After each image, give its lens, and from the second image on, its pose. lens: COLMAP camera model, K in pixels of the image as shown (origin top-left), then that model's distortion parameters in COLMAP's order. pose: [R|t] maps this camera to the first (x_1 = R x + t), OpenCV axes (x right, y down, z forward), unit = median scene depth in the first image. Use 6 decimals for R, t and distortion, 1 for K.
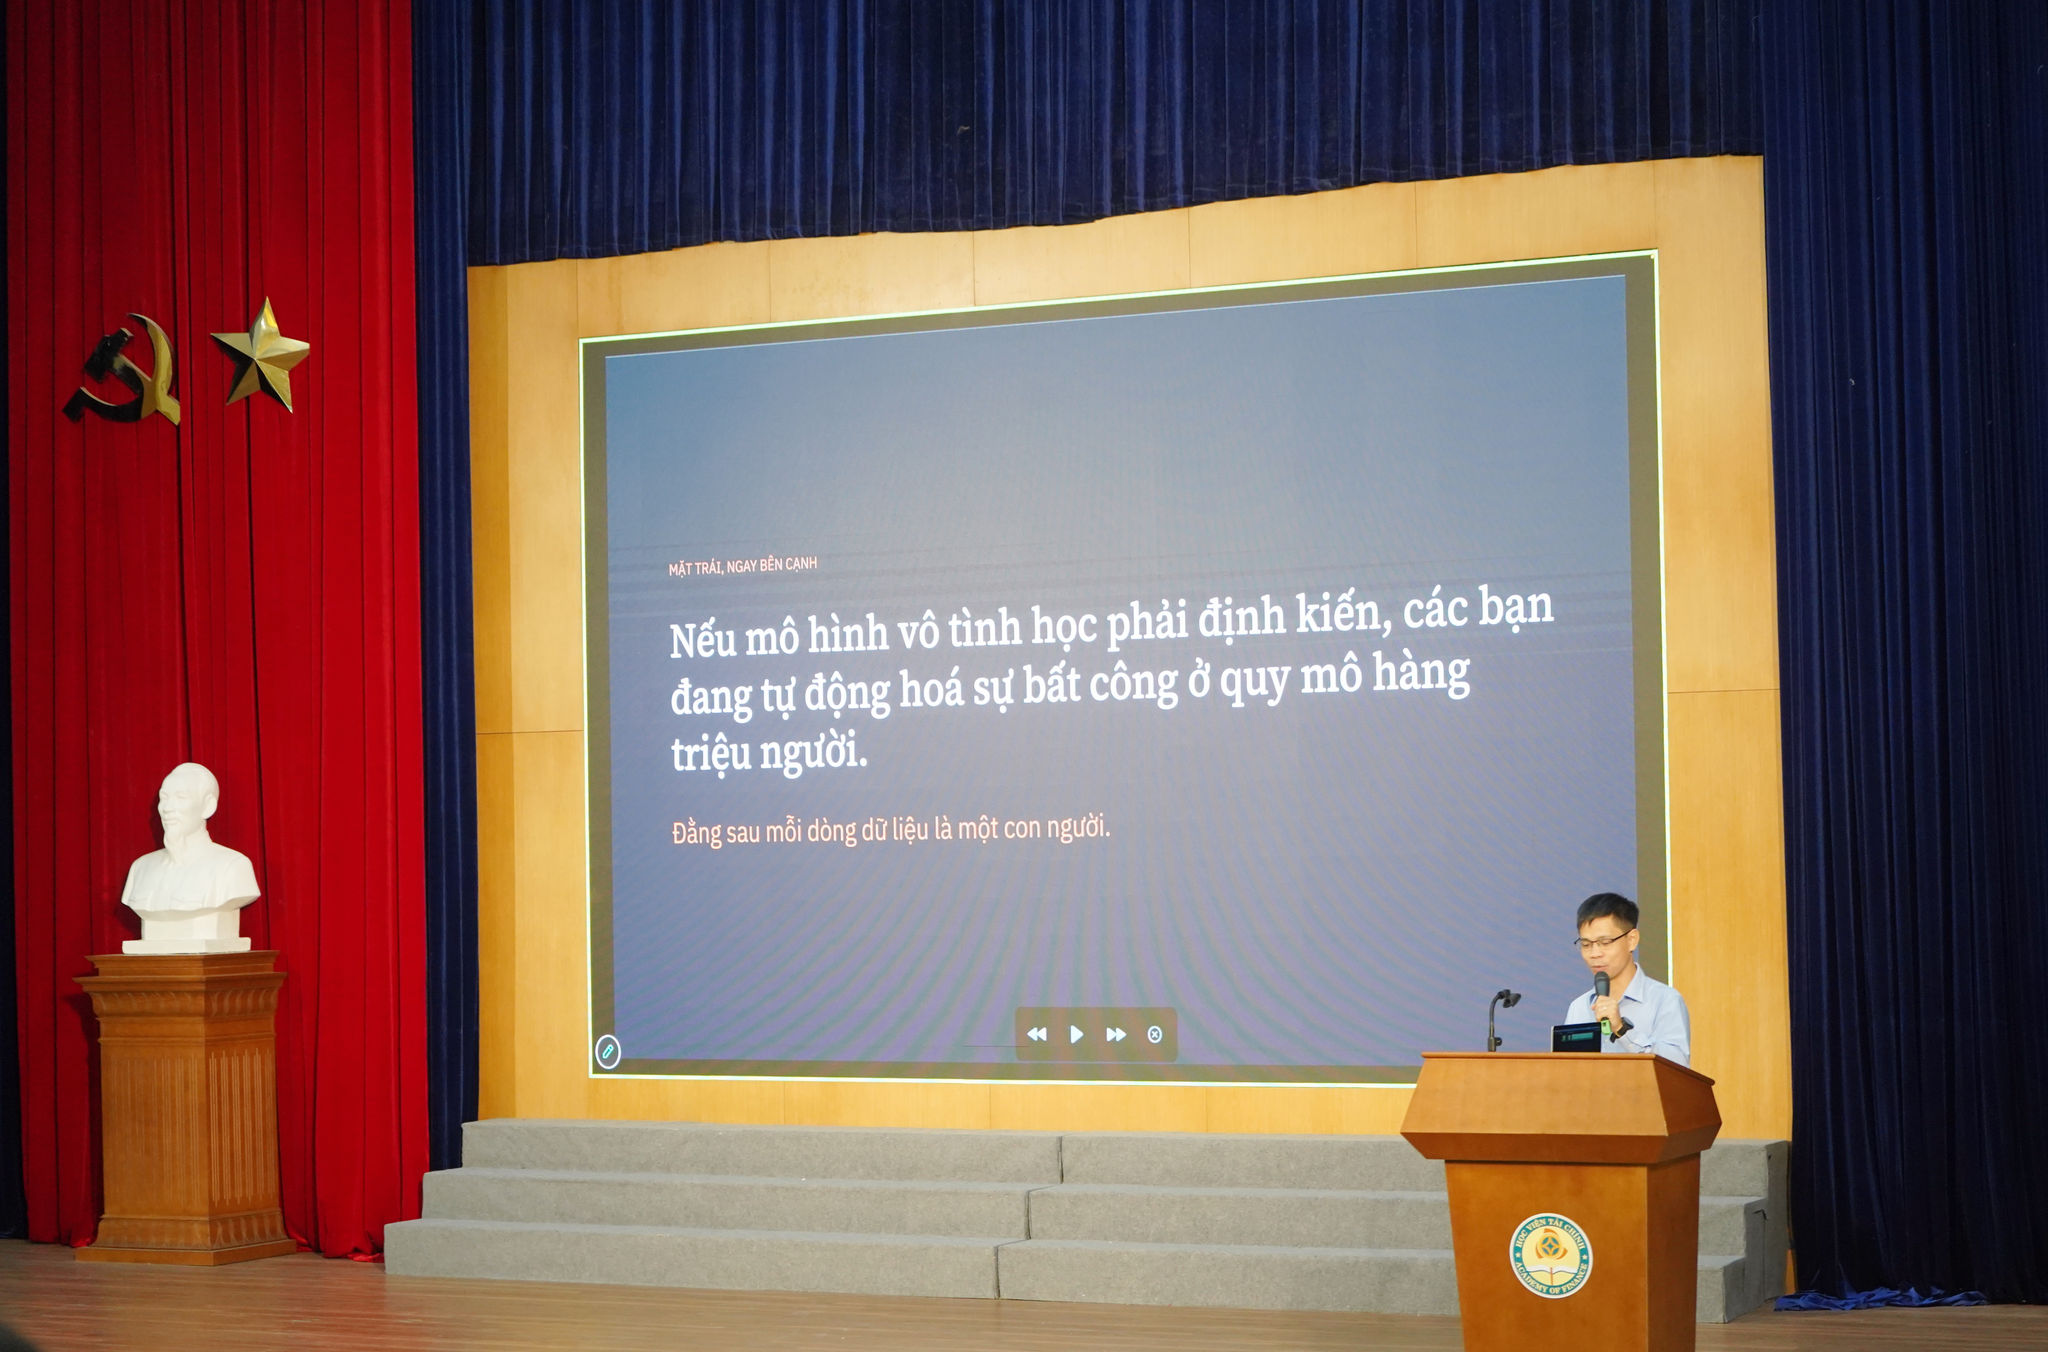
lens RADIAL K [[4159.1, 0, 1024.0], [0, 4159.1, 676.0], [0, 0, 1]] dist [-0.042968, 0.237802]
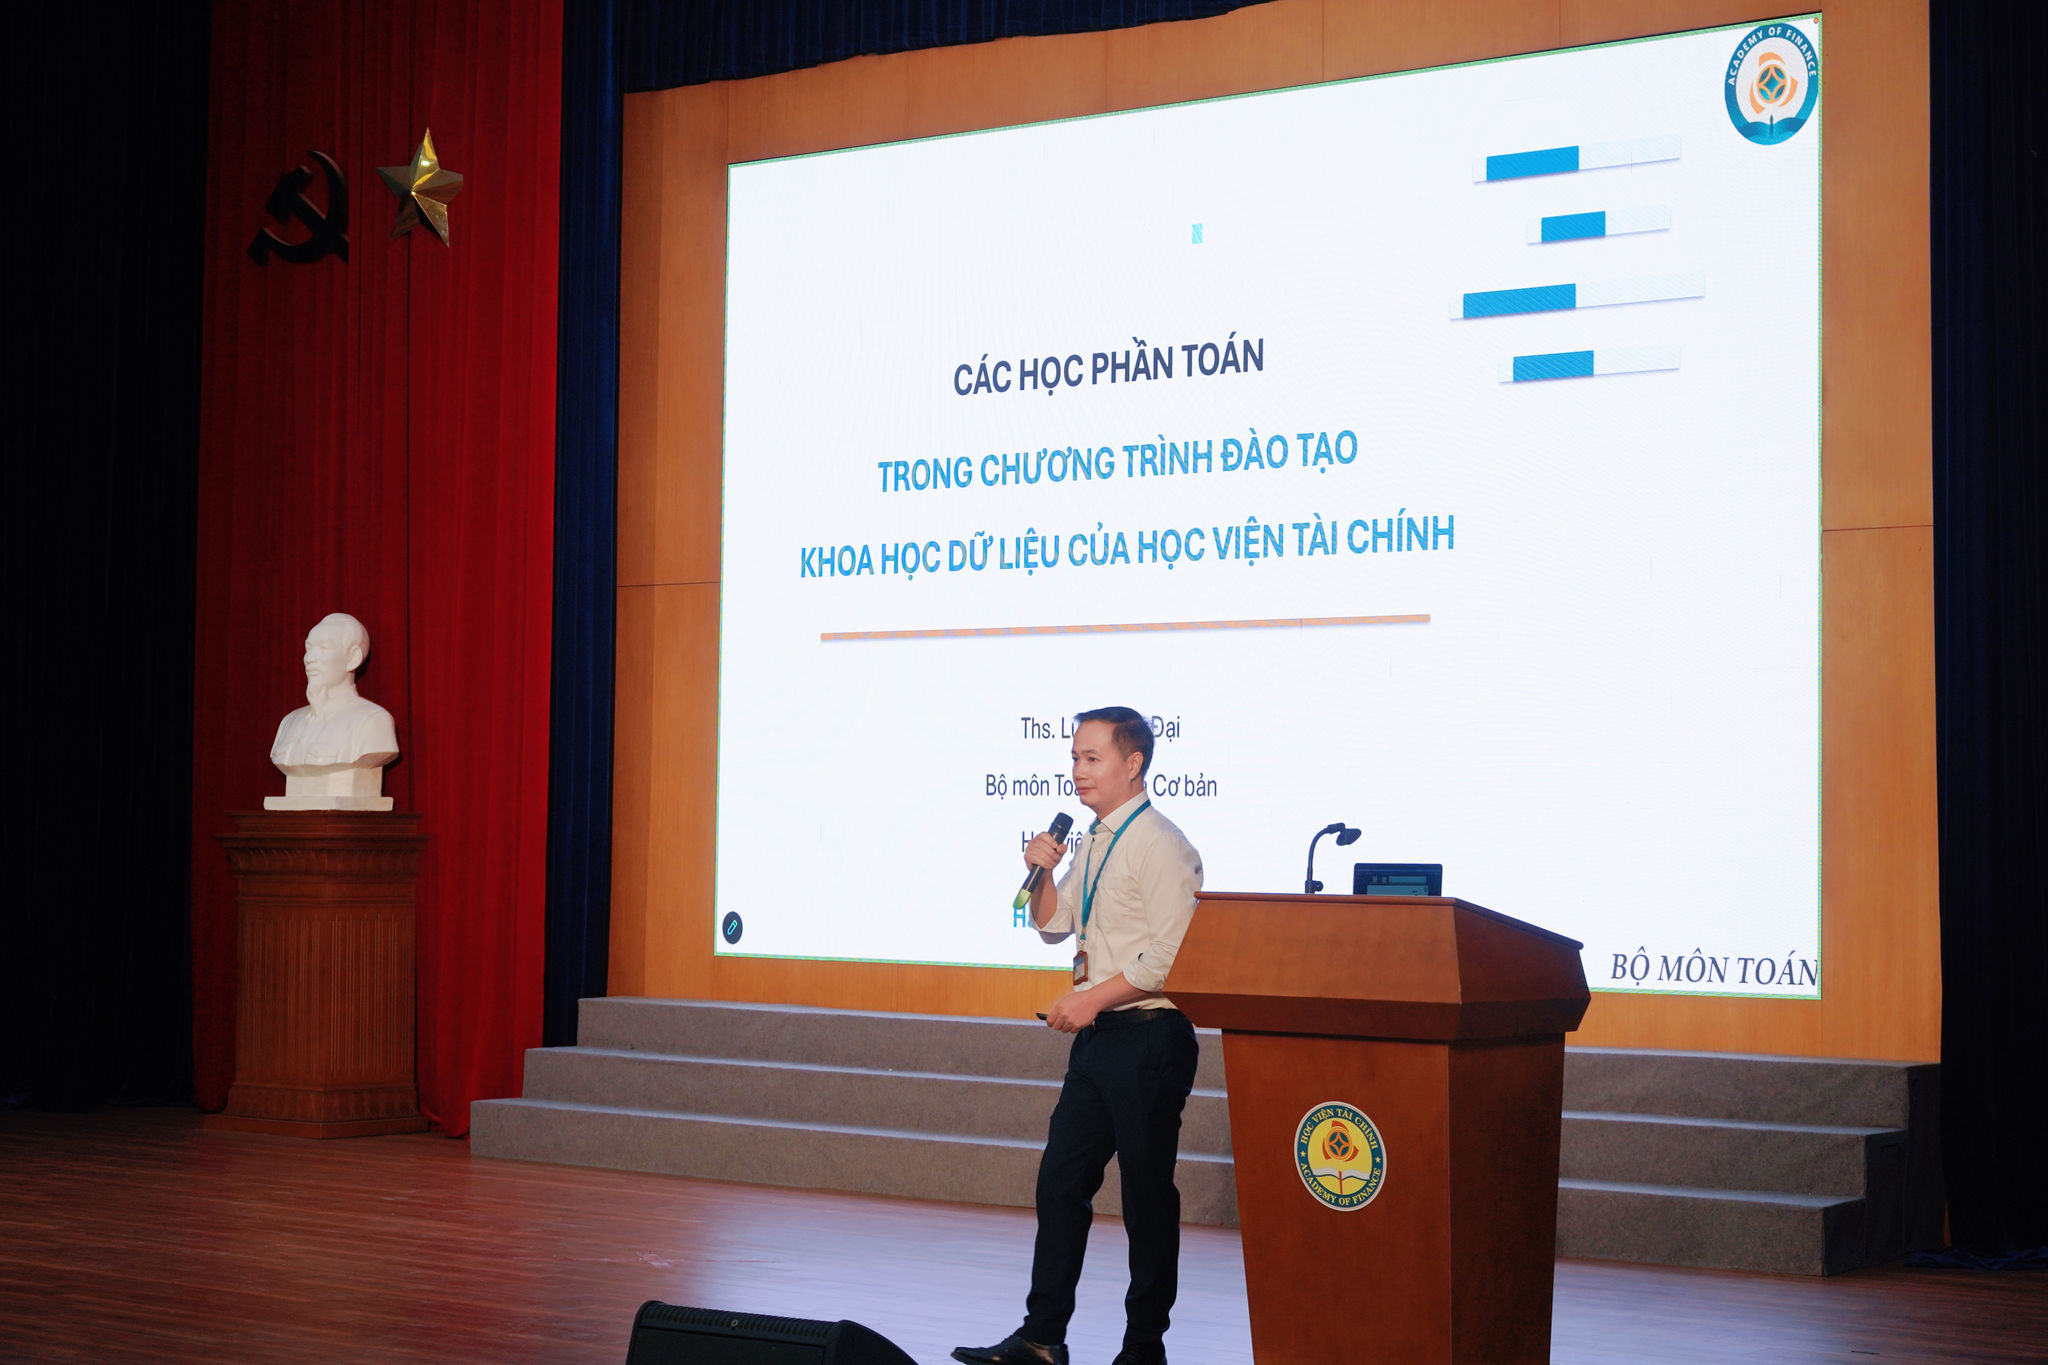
lens RADIAL K [[3765.8, 0, 1018.2], [0, 3765.8, 563.7], [0, 0, 1]] dist [-0.011654, -0.021295]
pose [[0.977422, 0.014745, -0.210781, 0.137418], [-0.021404, 0.999340, -0.029348, 0.032219], [0.210209, 0.033197, 0.977093, 0.187397]]
